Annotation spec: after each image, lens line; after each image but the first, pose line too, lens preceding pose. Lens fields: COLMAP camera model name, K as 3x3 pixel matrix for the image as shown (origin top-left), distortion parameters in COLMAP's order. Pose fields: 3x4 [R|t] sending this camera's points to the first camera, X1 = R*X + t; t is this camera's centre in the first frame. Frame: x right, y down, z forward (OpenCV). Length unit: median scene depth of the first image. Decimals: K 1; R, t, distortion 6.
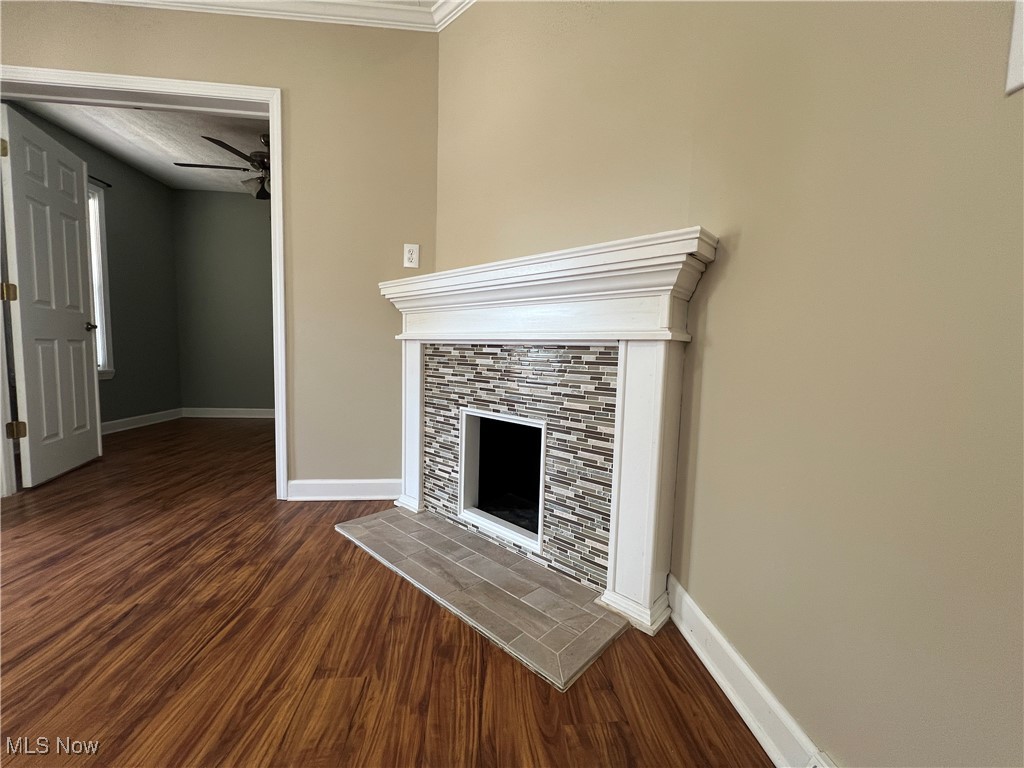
lens RADIAL K [[411.3, 0, 507.4], [0, 411.3, 369.4], [0, 0, 1]] dist [0.001917, 0.000542]
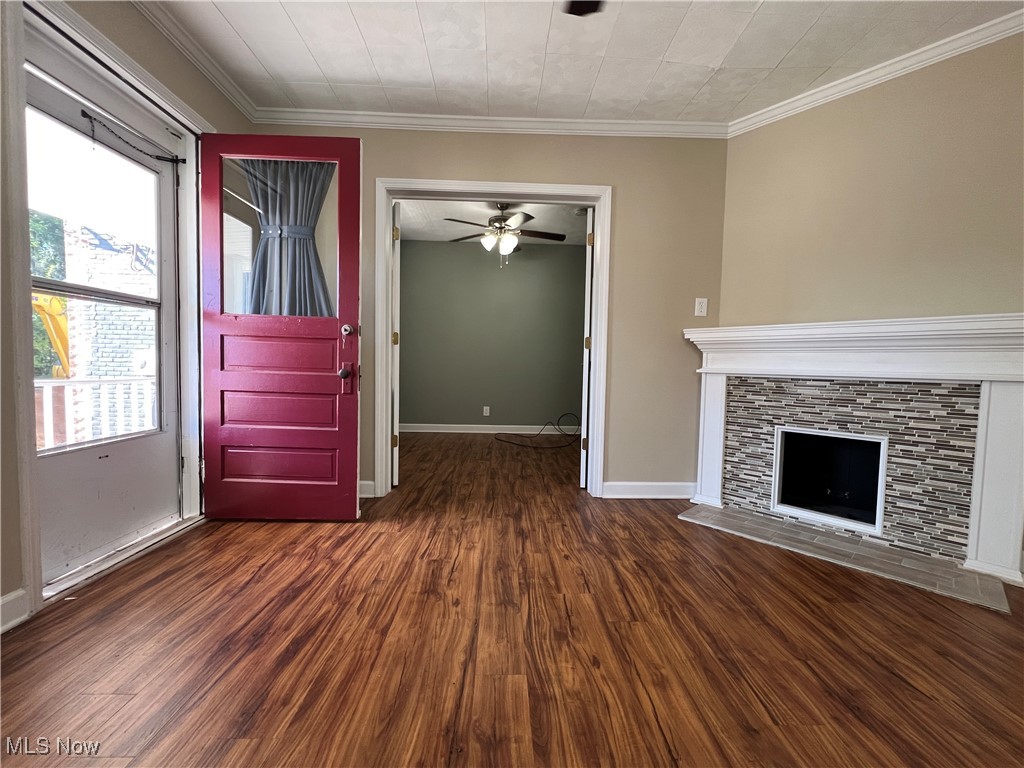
lens RADIAL K [[411.3, 0, 510.9], [0, 411.3, 369.6], [0, 0, 1]] dist [0.001917, 0.000542]
pose [[0.998149, -0.006483, -0.060474, -0.932865], [0.004421, 0.999406, -0.034171, -0.048404], [0.060660, 0.033841, 0.997585, -0.389019]]
